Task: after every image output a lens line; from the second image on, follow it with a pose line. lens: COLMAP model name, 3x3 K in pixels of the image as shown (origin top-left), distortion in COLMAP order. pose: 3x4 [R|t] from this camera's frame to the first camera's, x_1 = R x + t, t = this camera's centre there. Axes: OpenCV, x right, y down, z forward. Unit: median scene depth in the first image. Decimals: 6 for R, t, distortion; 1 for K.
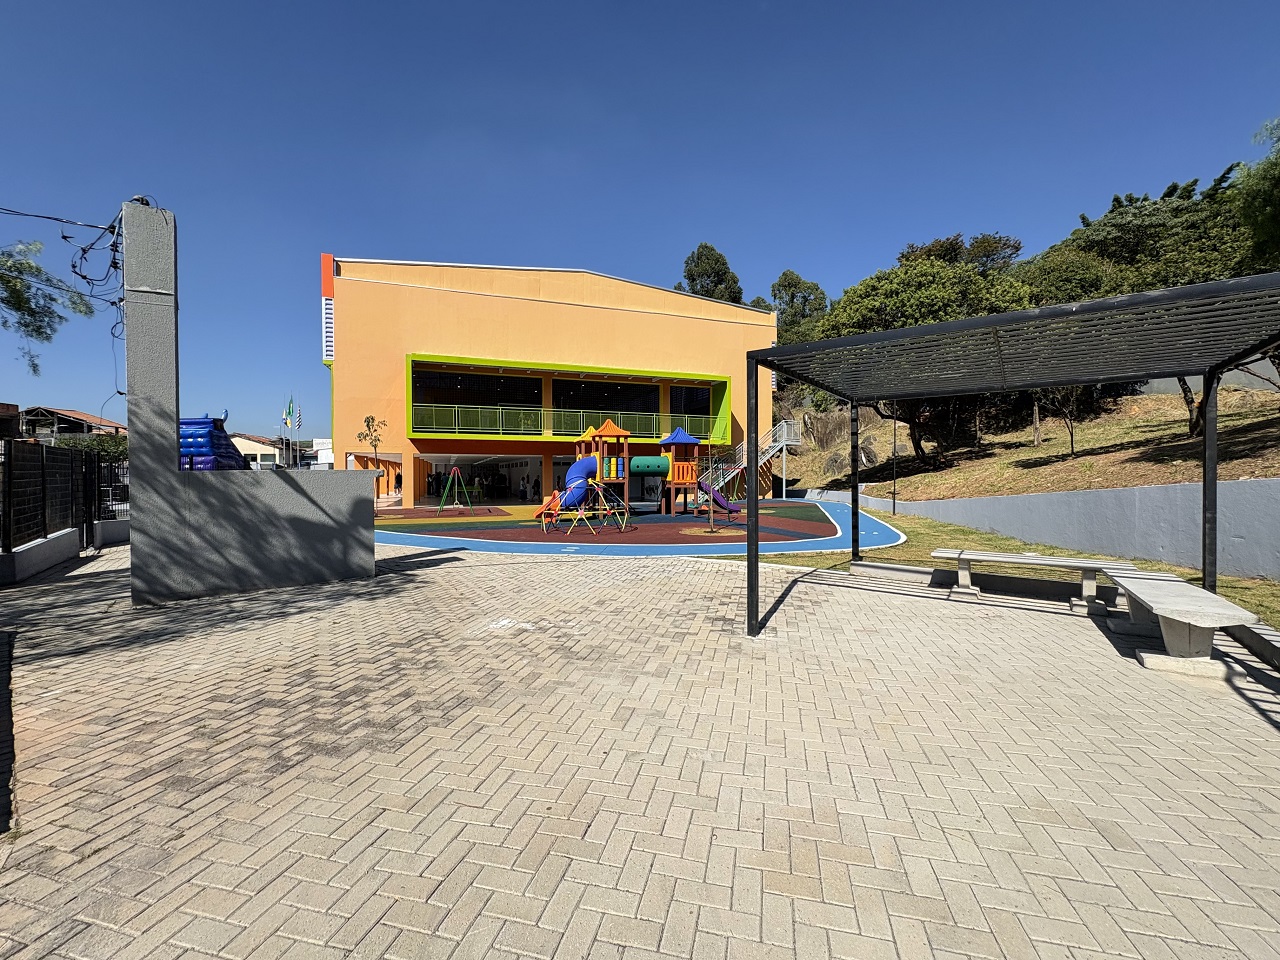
lens RADIAL K [[514.6, 0, 636.7], [0, 514.6, 472.9], [0, 0, 1]] dist [-0.000009, -0.000028]
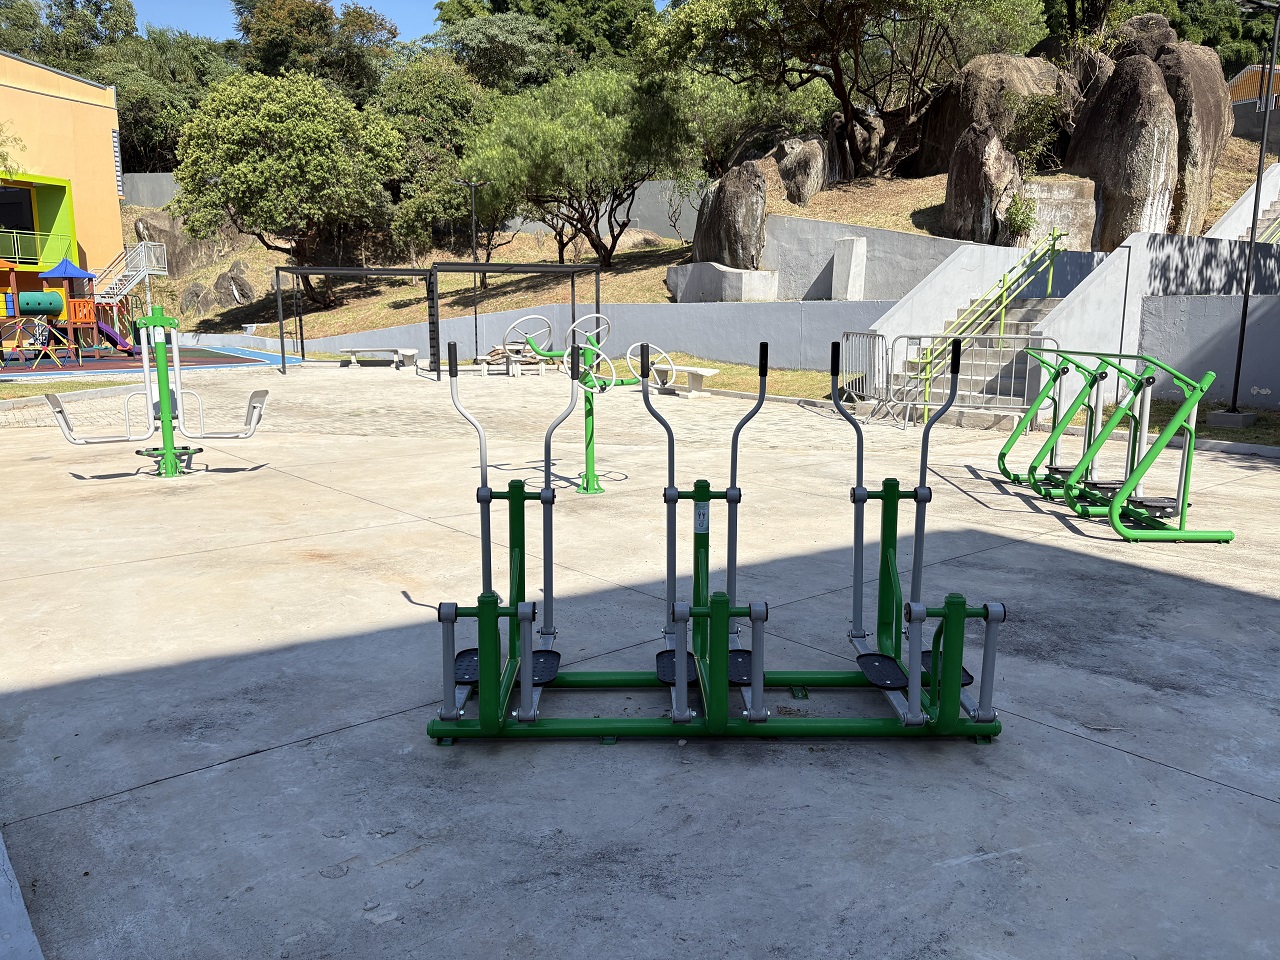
lens RADIAL K [[962.2, 0, 641.4], [0, 962.2, 490.7], [0, 0, 1]] dist [0.048276, -0.049291]
pose [[0.660236, -0.136198, 0.738606, -0.362260], [-0.001140, 0.983237, 0.182327, -0.001981], [-0.751057, -0.121221, 0.649013, -0.576512]]
